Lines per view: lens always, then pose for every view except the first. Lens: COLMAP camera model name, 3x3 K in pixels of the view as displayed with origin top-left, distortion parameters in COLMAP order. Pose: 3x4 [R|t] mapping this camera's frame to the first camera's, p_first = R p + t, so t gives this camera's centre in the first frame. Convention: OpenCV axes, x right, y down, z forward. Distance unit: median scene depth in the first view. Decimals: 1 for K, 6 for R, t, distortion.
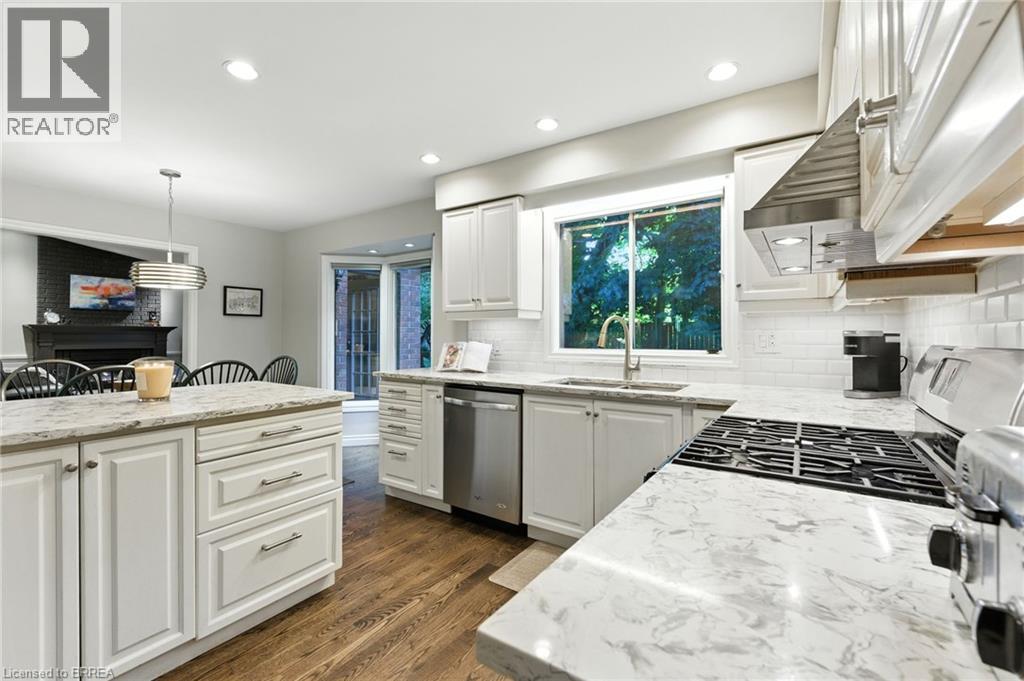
lens RADIAL K [[452.8, 0, 508.9], [0, 452.8, 336.7], [0, 0, 1]] dist [0.000721, 0.000698]
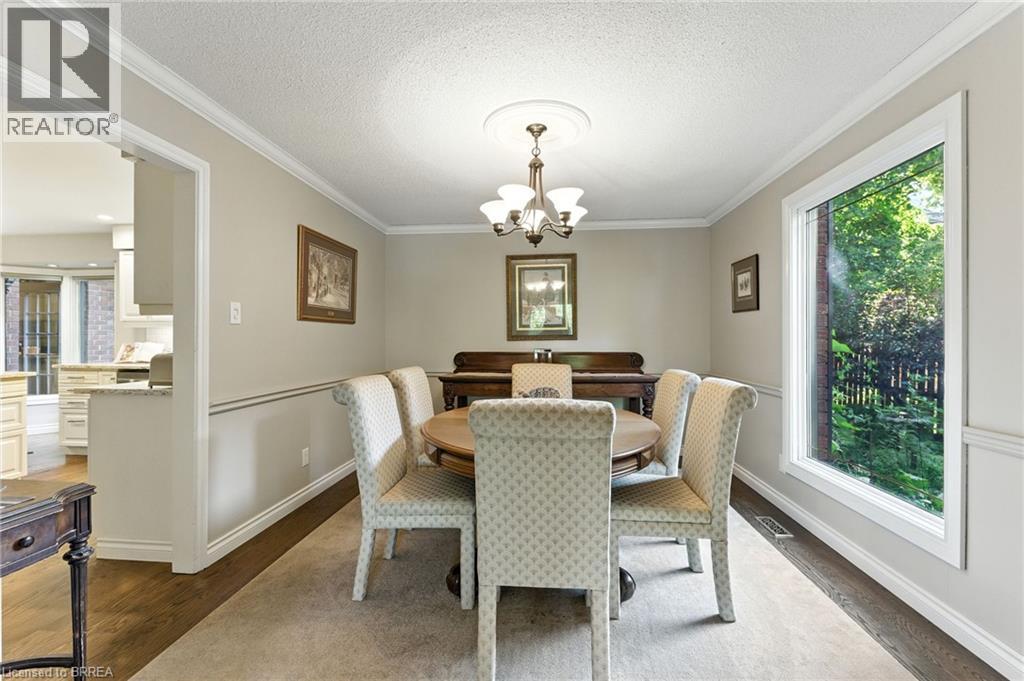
lens RADIAL K [[456.1, 0, 508.3], [0, 456.1, 338.7], [0, 0, 1]] dist [0.002906, 0.001439]
pose [[0.882923, -0.001869, 0.469514, 0.255701], [0.001400, 0.999998, 0.001347, 0.000067], [-0.469515, -0.000532, 0.882924, -0.835356]]
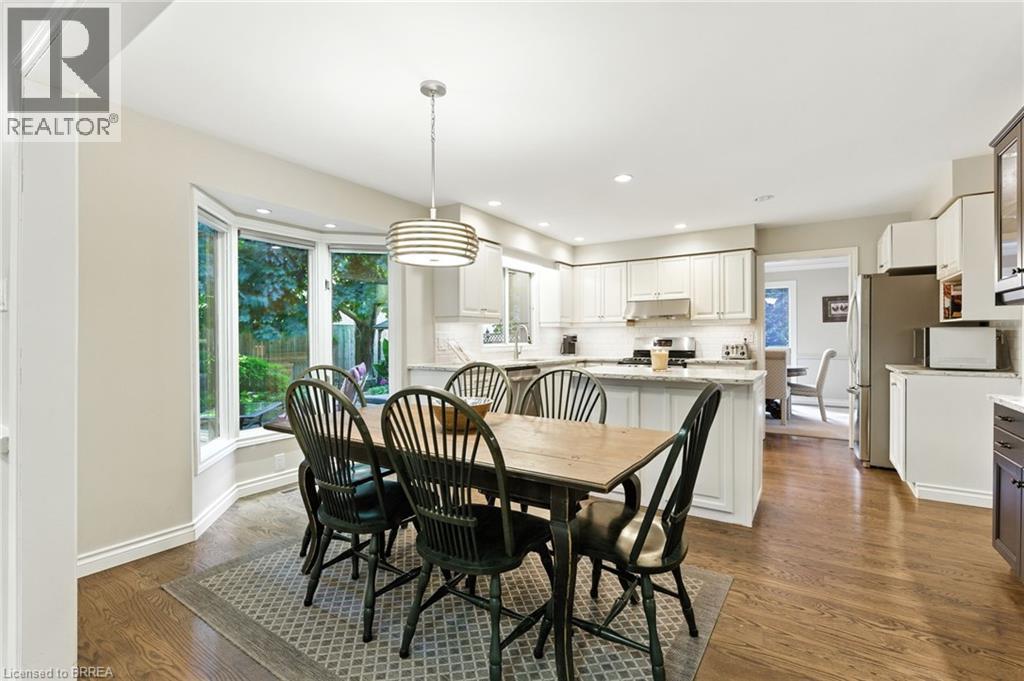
lens RADIAL K [[452.8, 0, 508.9], [0, 452.8, 336.7], [0, 0, 1]] dist [0.000721, 0.000698]
pose [[-0.000755, -0.000808, 0.999999, -1.380323], [-0.001268, 0.999999, 0.000807, 0.000832], [-0.999999, -0.001268, -0.000756, 0.877515]]
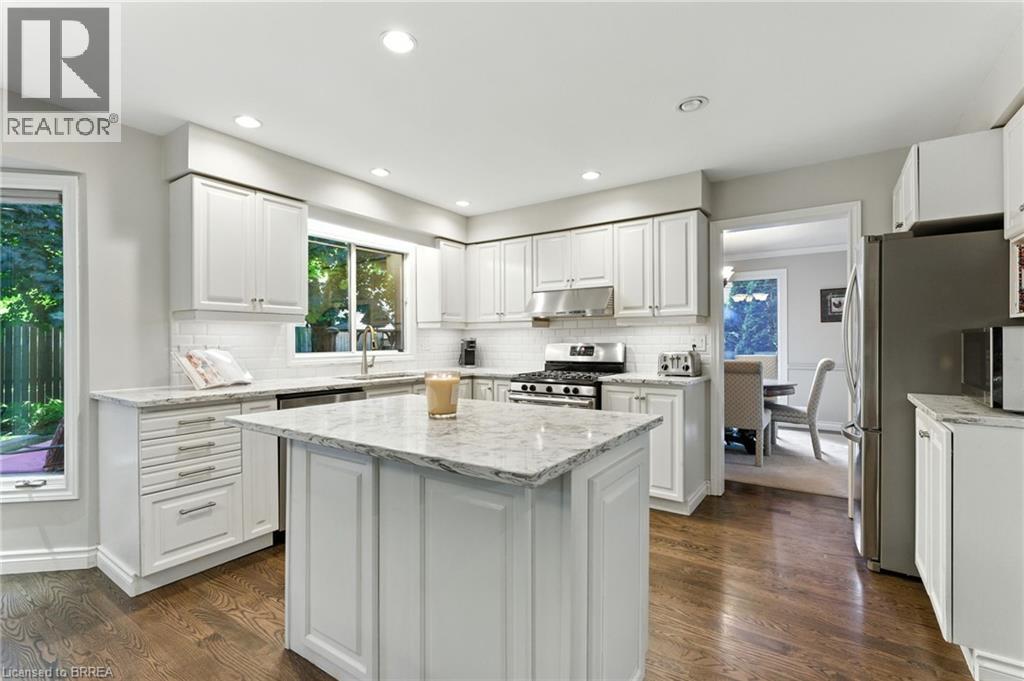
lens RADIAL K [[456.1, 0, 508.3], [0, 456.1, 338.7], [0, 0, 1]] dist [0.002906, 0.001439]
pose [[0.016889, 0.000296, 0.999857, -0.891413], [-0.000835, 1.000000, -0.000282, -0.006463], [-0.999857, -0.000830, 0.016889, 0.477392]]
